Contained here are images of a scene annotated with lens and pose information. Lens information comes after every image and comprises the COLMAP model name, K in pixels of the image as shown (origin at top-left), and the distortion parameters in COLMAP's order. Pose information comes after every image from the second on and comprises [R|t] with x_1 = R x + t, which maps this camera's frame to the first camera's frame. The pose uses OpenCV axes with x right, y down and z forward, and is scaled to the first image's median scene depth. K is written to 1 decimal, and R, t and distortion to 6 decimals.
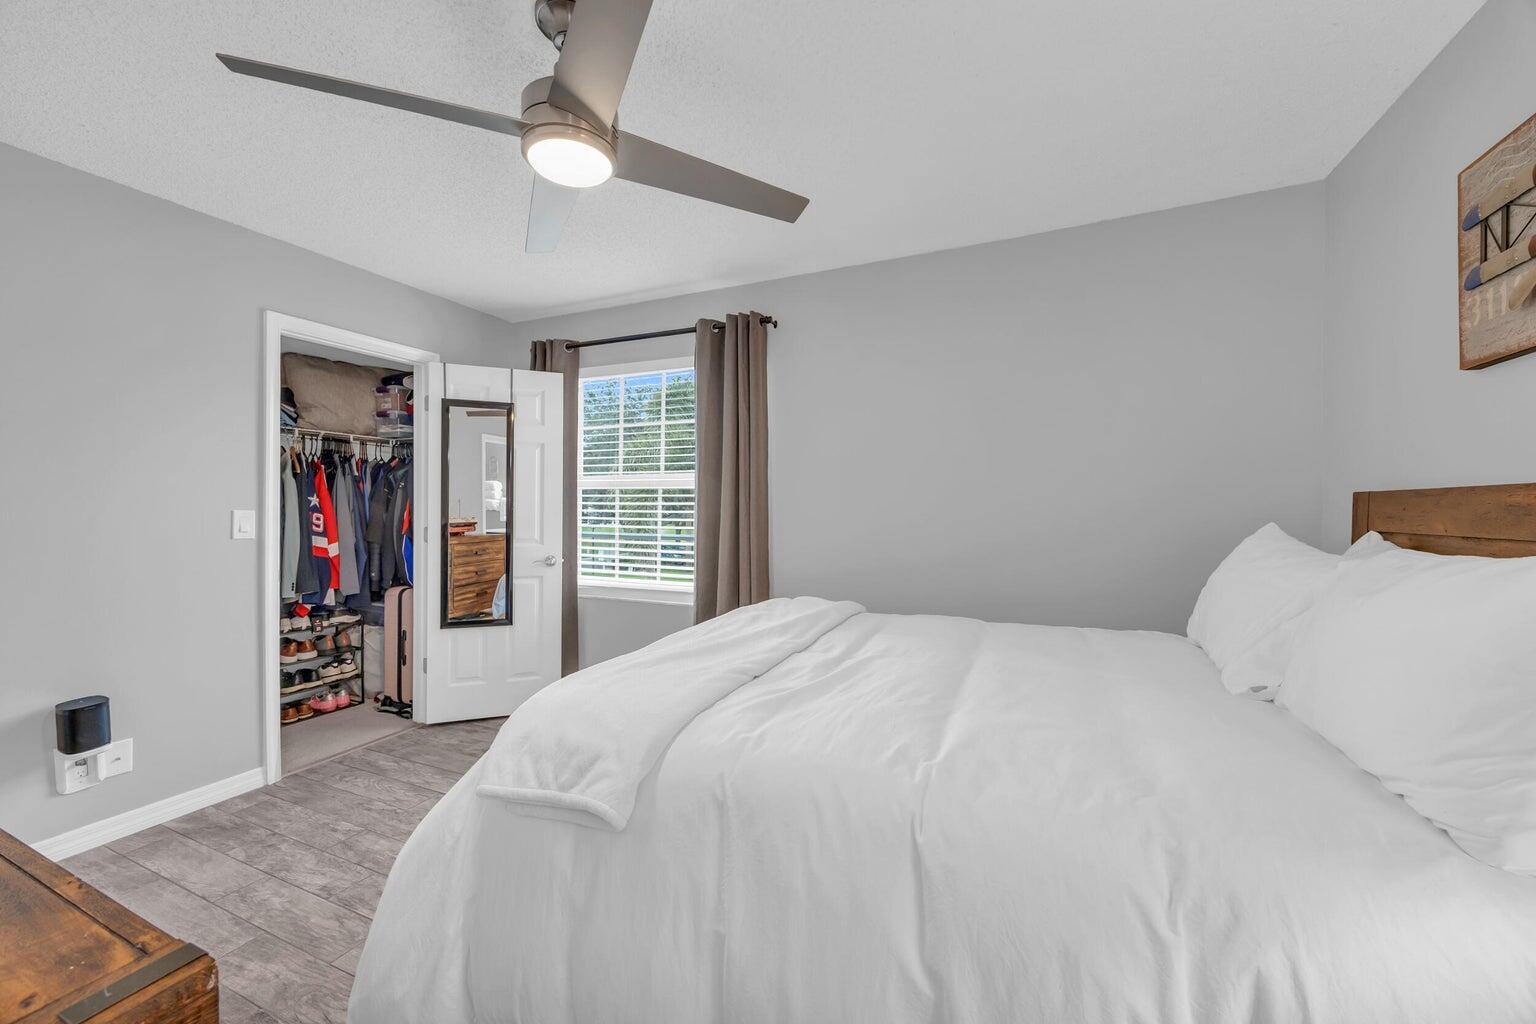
lens RADIAL K [[600.7, 0, 764.9], [0, 600.7, 506.4], [0, 0, 1]] dist [-0.002002, 0.000392]
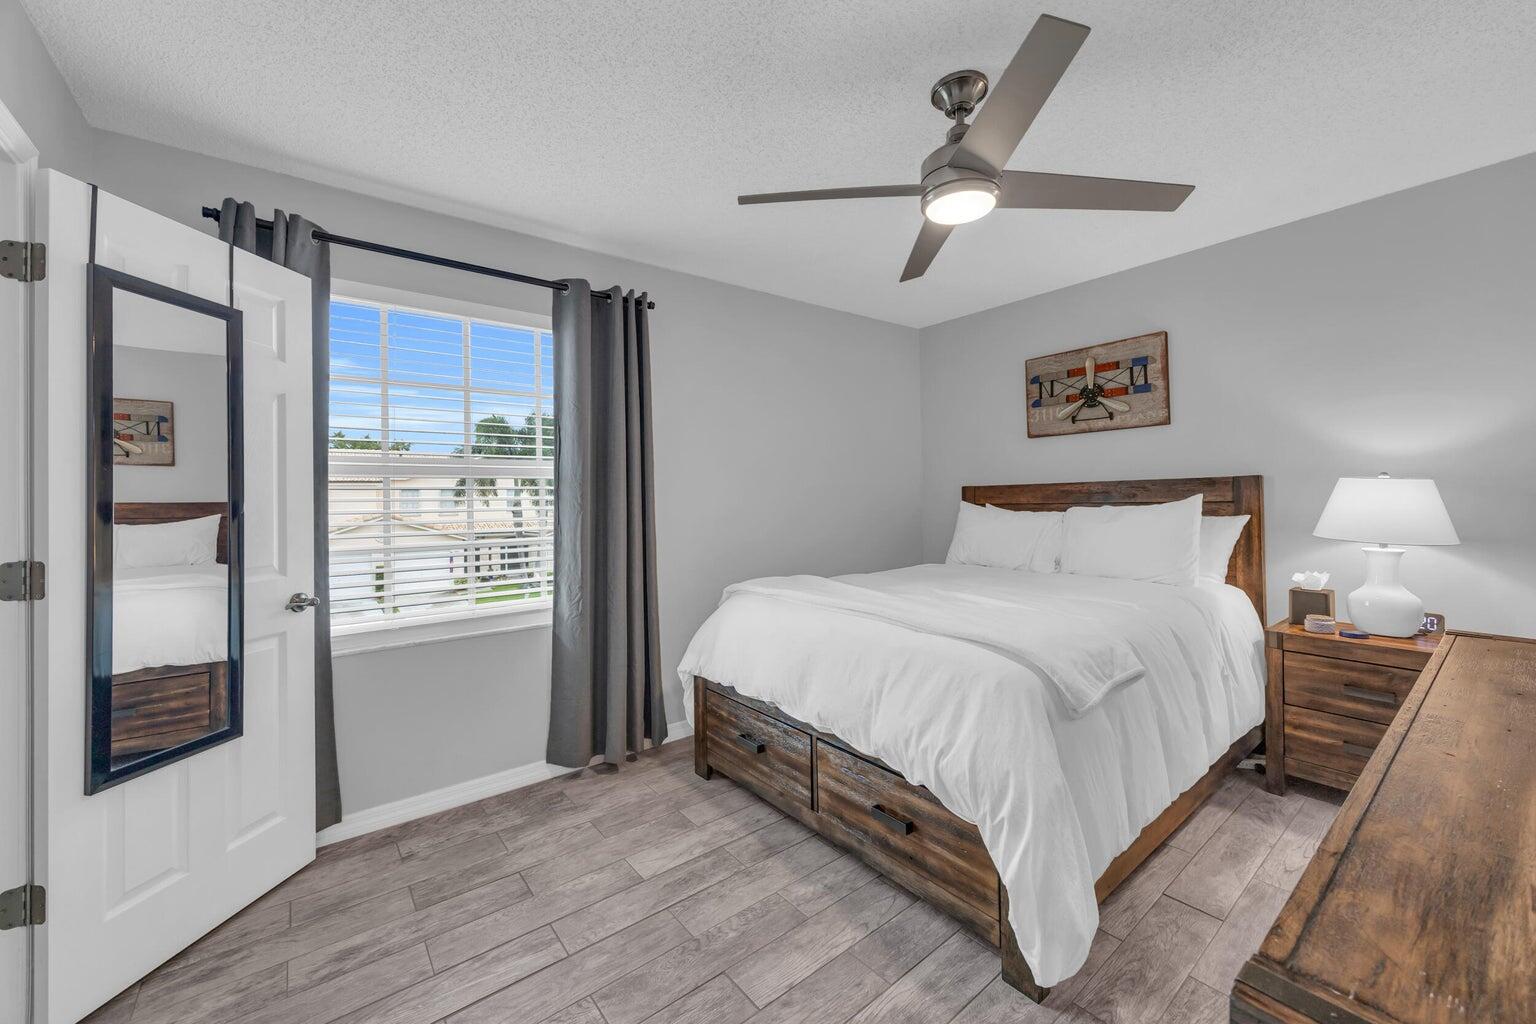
lens RADIAL K [[600.7, 0, 764.6], [0, 600.7, 488.7], [0, 0, 1]] dist [-0.002002, 0.000392]
pose [[0.454617, -0.001718, 0.890686, -0.715452], [0.016224, 0.999848, -0.006352, -0.006322], [-0.890539, 0.017339, 0.454575, 0.375018]]
